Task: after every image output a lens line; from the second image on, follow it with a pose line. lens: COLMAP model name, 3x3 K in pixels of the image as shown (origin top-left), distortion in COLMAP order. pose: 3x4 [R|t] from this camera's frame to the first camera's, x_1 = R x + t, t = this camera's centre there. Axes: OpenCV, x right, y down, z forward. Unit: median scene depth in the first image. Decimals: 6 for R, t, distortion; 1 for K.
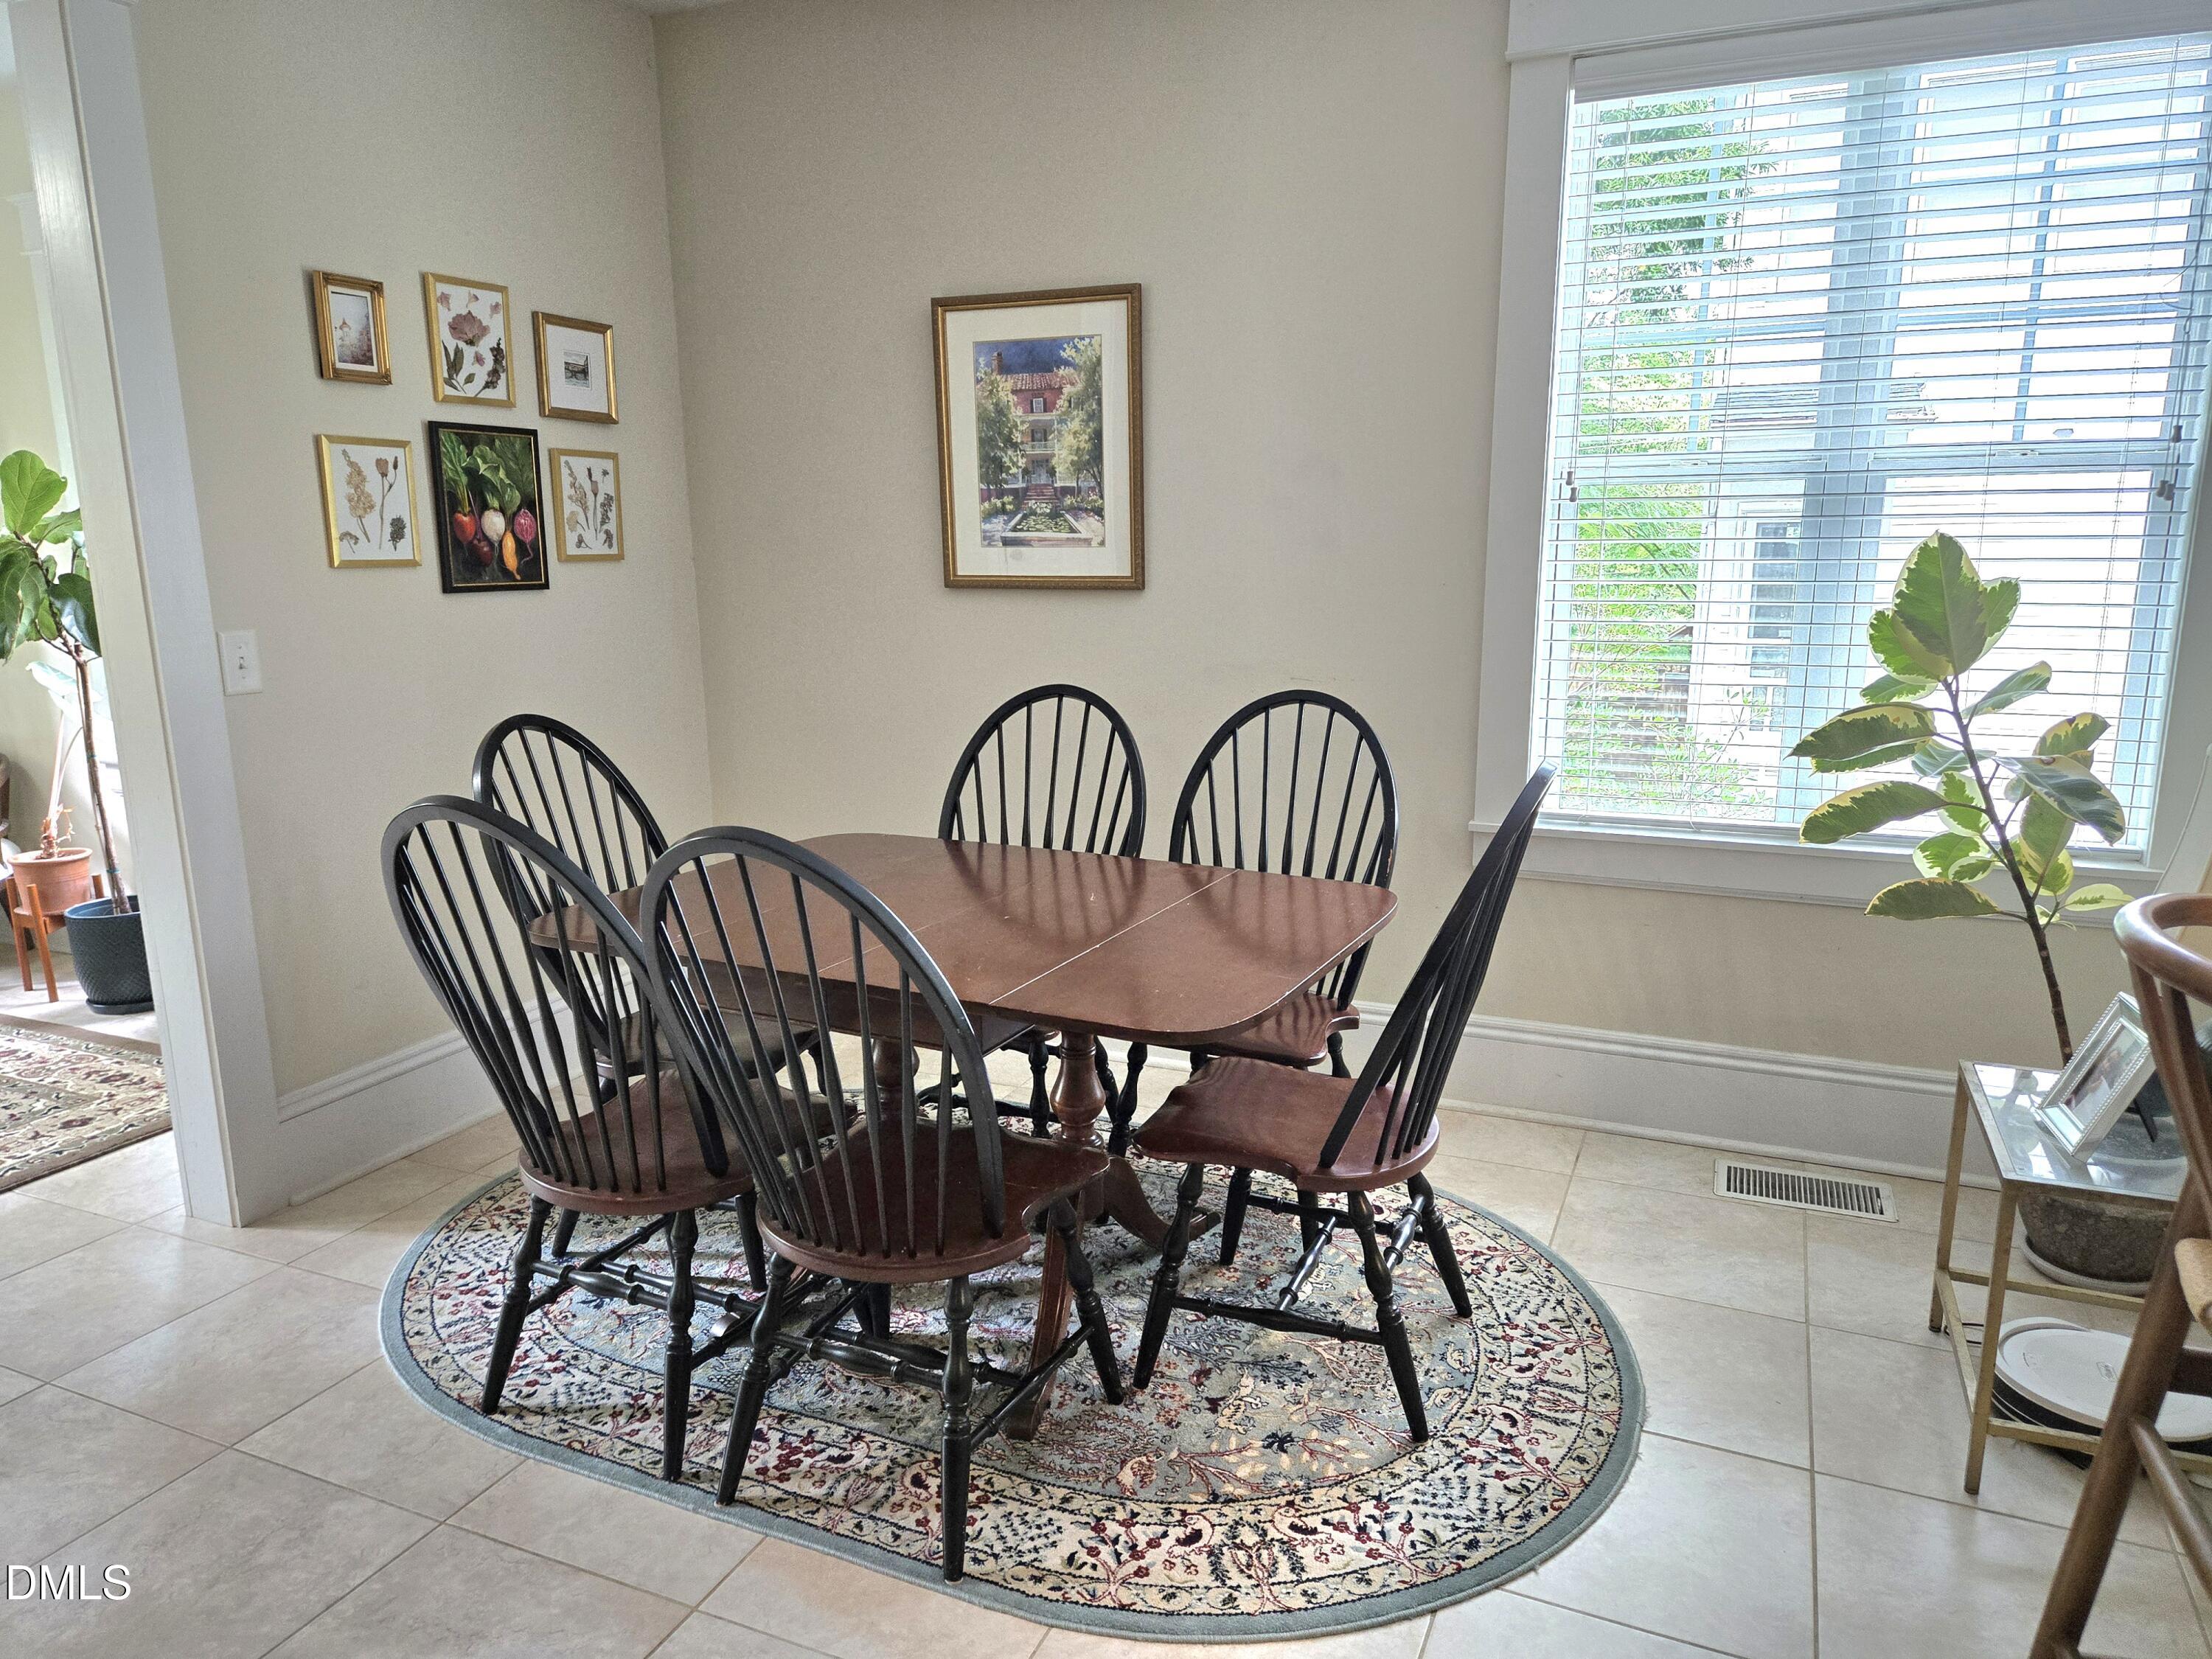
lens RADIAL K [[1480.4, 0, 1097.4], [0, 1480.4, 845.5], [0, 0, 1]] dist [0.004811, 0.001773]
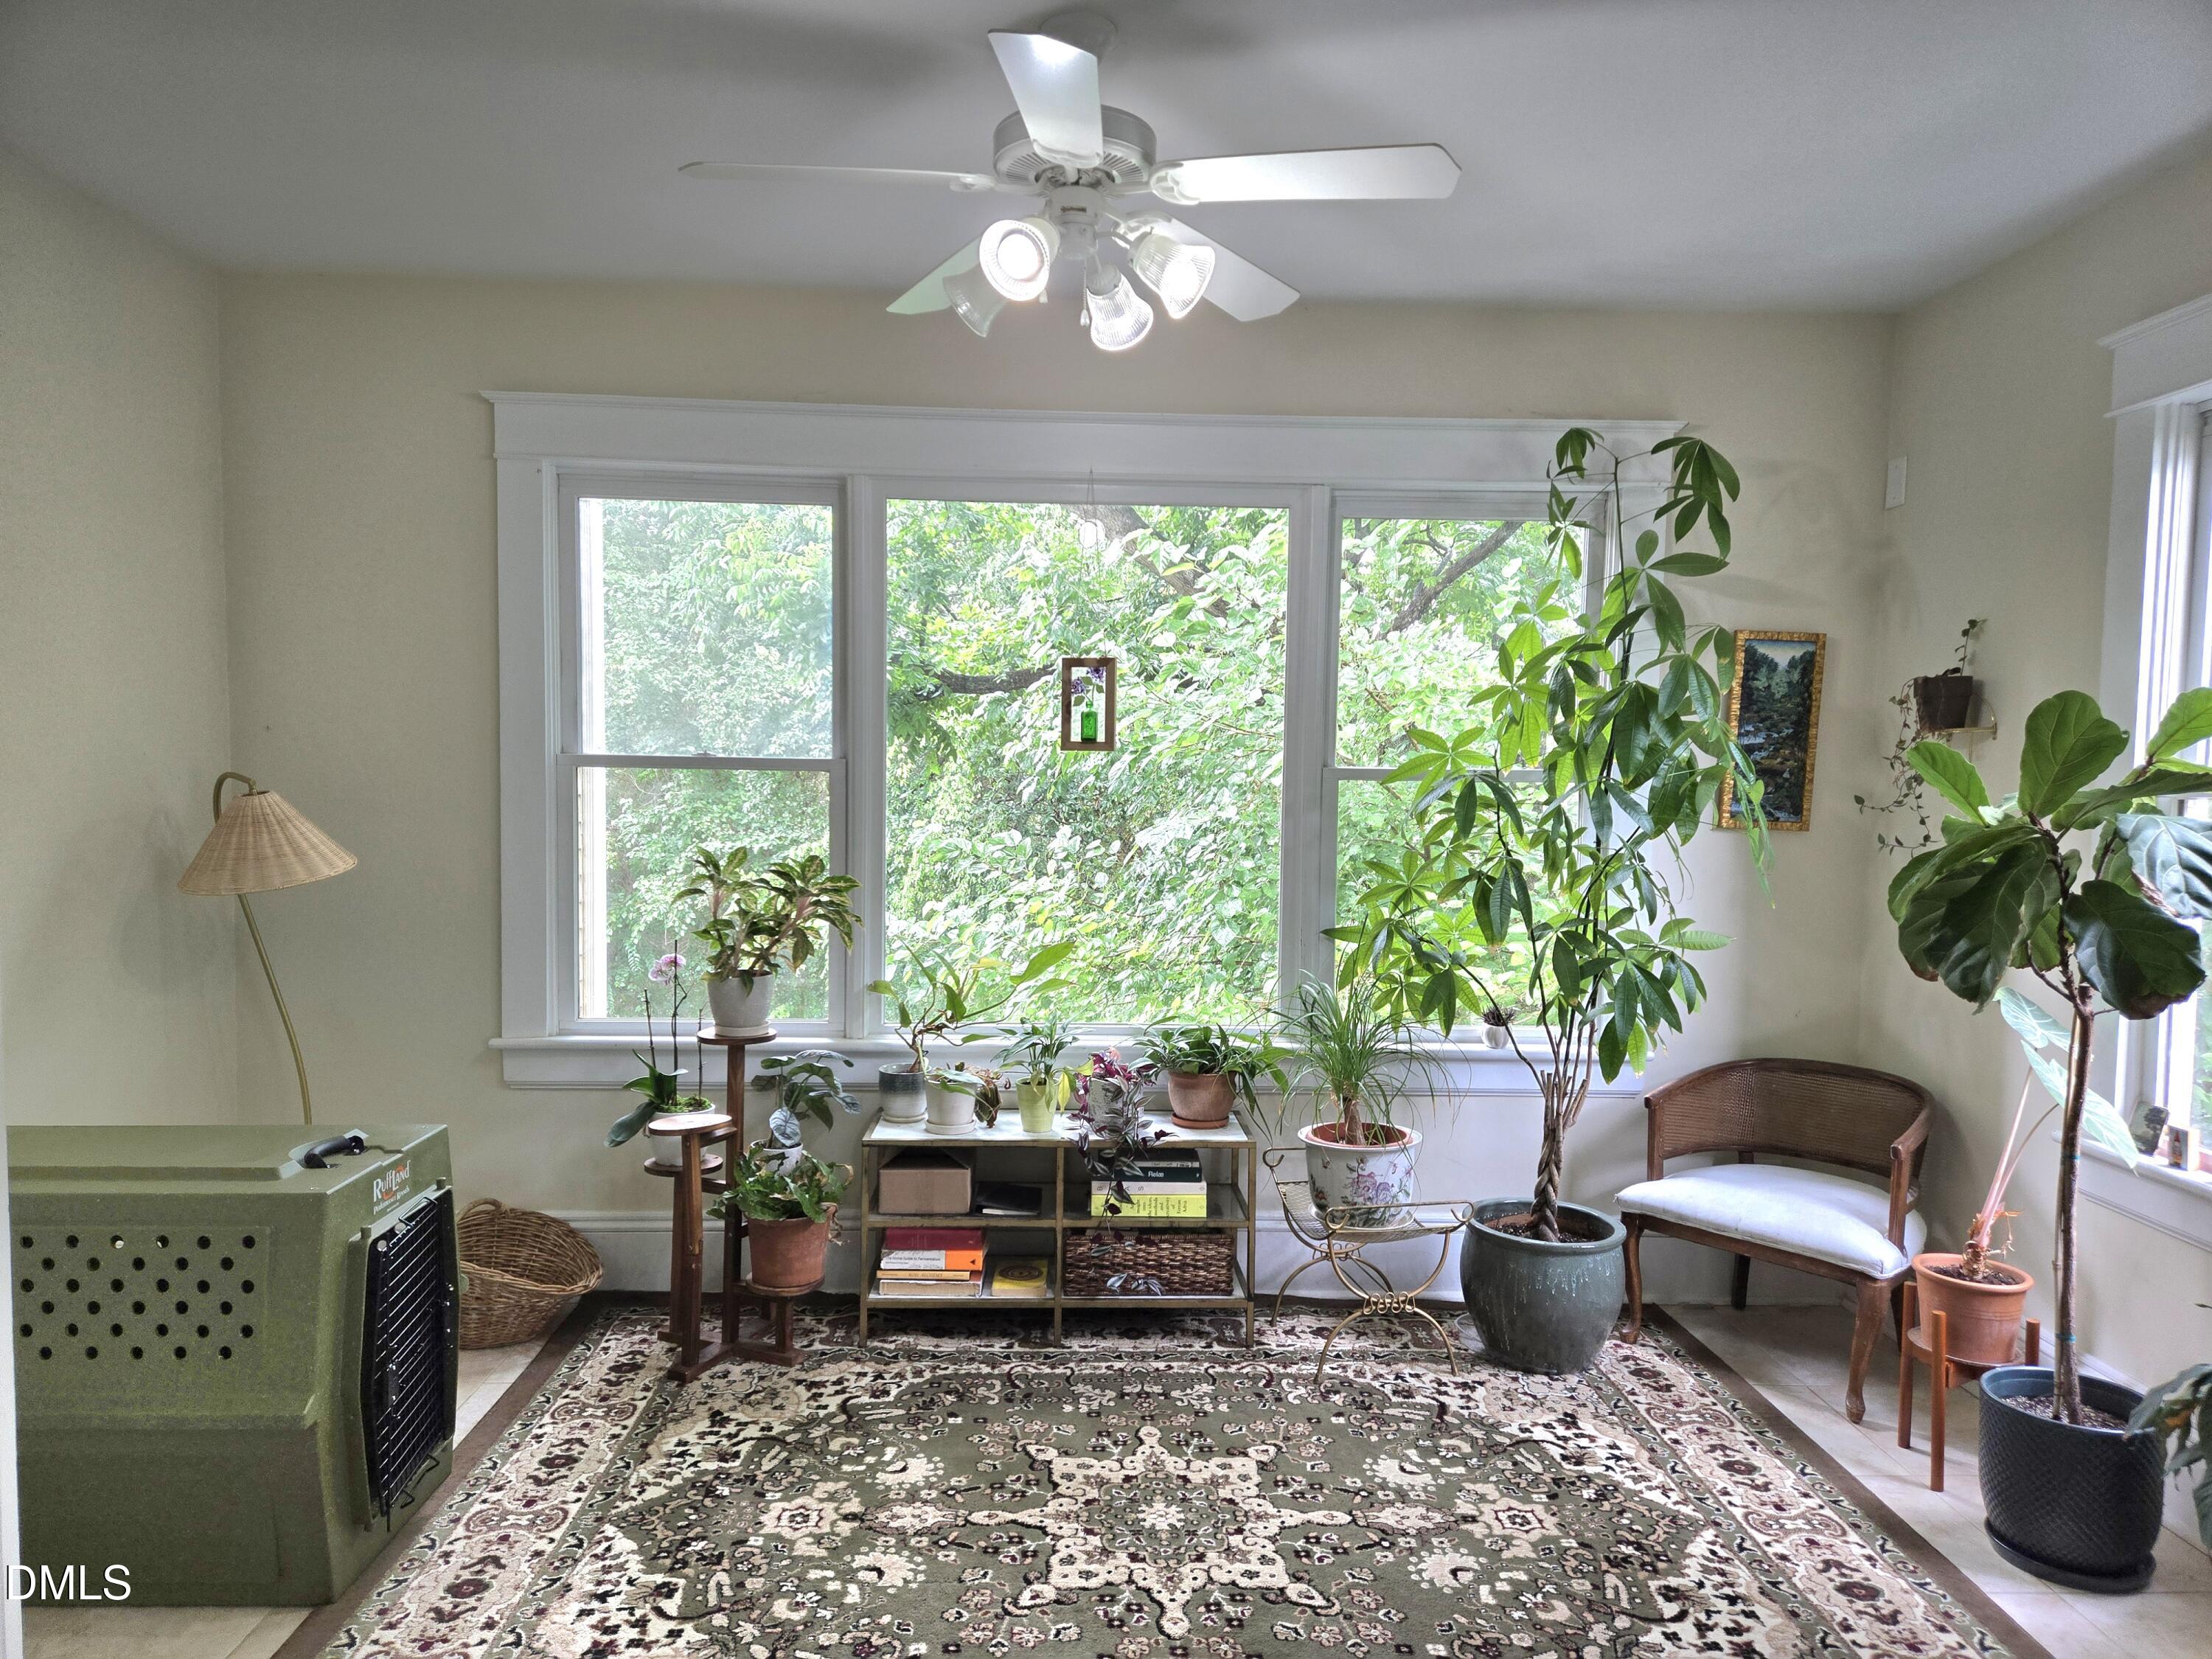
lens RADIAL K [[1480.4, 0, 1097.6], [0, 1480.4, 836.5], [0, 0, 1]] dist [0.004811, 0.001773]
pose [[0.420890, 0.064916, -0.904786, -0.281892], [-0.210045, 0.977302, -0.027590, -0.088002], [0.882459, 0.201658, 0.424972, 0.328739]]
